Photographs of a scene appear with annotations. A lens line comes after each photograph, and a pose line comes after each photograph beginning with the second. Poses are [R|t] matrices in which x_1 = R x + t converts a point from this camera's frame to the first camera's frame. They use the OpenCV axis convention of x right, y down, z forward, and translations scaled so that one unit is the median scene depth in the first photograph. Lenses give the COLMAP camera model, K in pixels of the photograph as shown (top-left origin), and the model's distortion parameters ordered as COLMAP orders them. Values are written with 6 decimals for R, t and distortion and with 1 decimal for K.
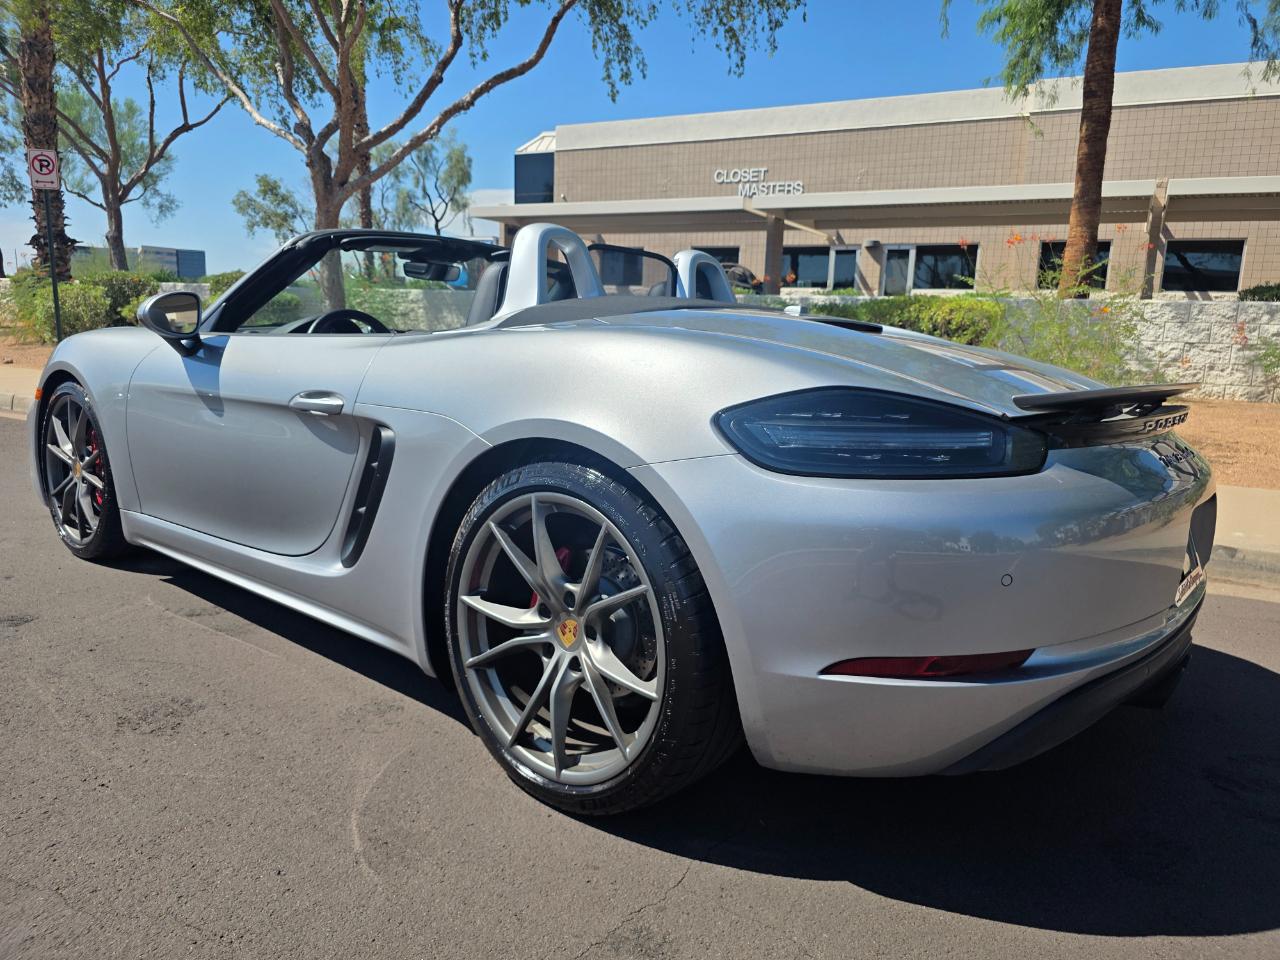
lens RADIAL K [[880.5, 0, 644.8], [0, 880.5, 481.6], [0, 0, 1]] dist [0.039362, -0.037249]
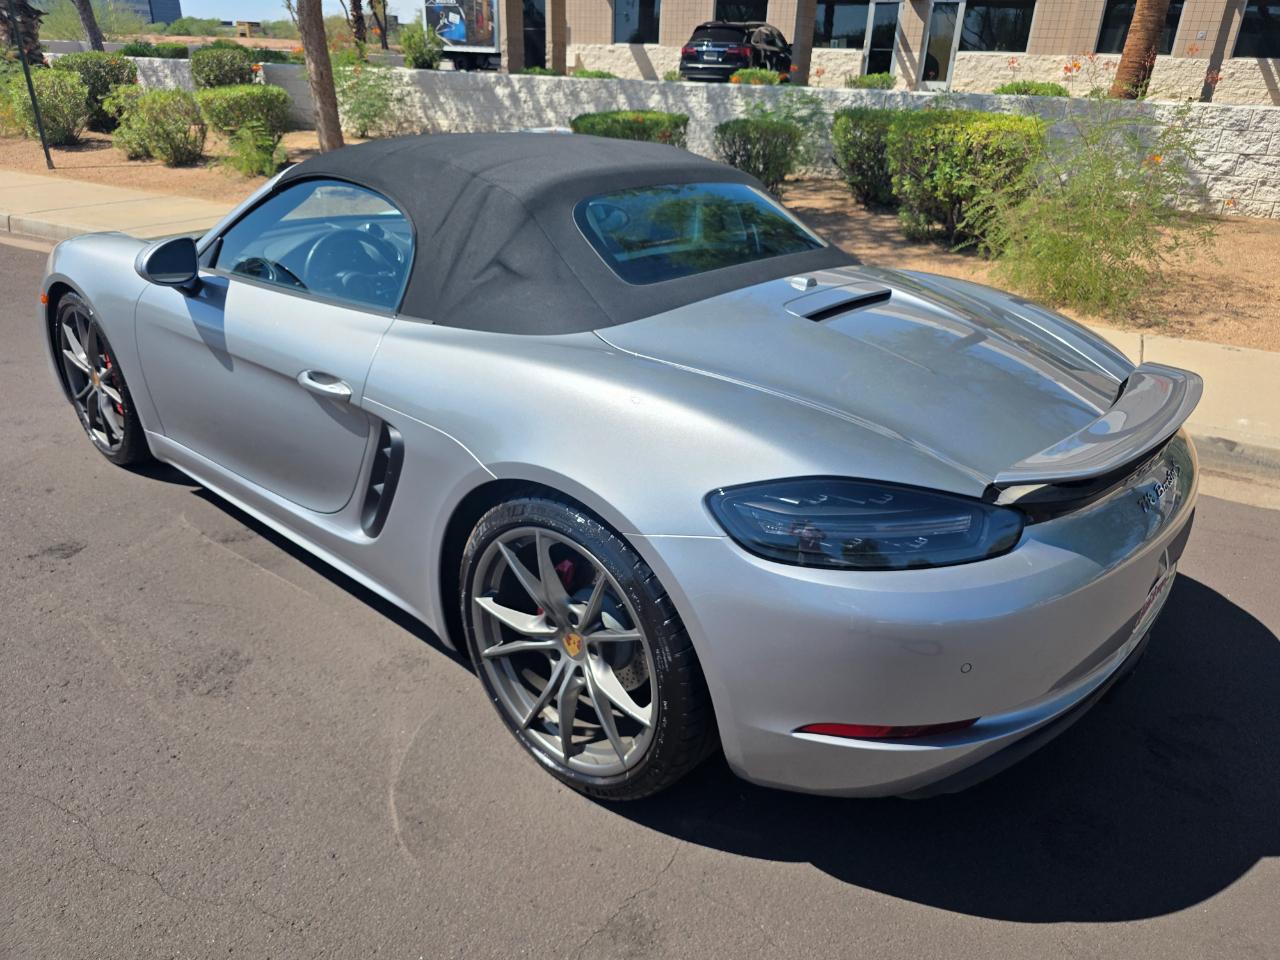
lens RADIAL K [[878.0, 0, 641.8], [0, 878.0, 497.3], [0, 0, 1]] dist [0.037851, -0.037232]
pose [[0.999772, 0.007655, -0.019954, 0.010359], [-0.001978, 0.962799, 0.270212, -0.157721], [0.021281, -0.270110, 0.962594, -0.003046]]
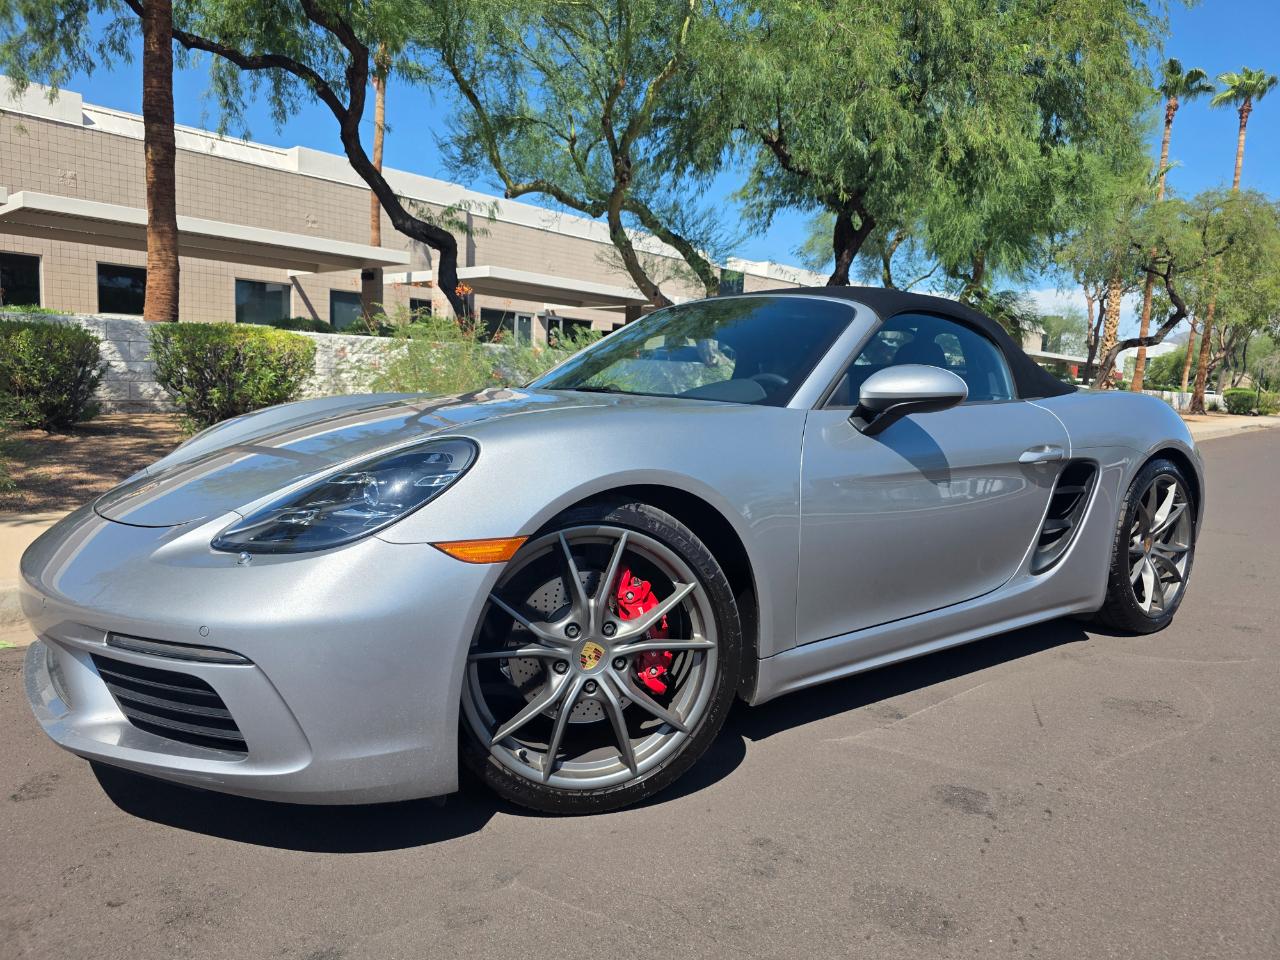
lens RADIAL K [[882.1, 0, 647.9], [0, 882.1, 469.2], [0, 0, 1]] dist [0.045044, -0.043286]
pose [[0.195747, -0.122185, 0.973013, -1.176348], [0.143990, 0.985035, 0.094727, -0.183460], [-0.970026, 0.121562, 0.210411, 0.858340]]
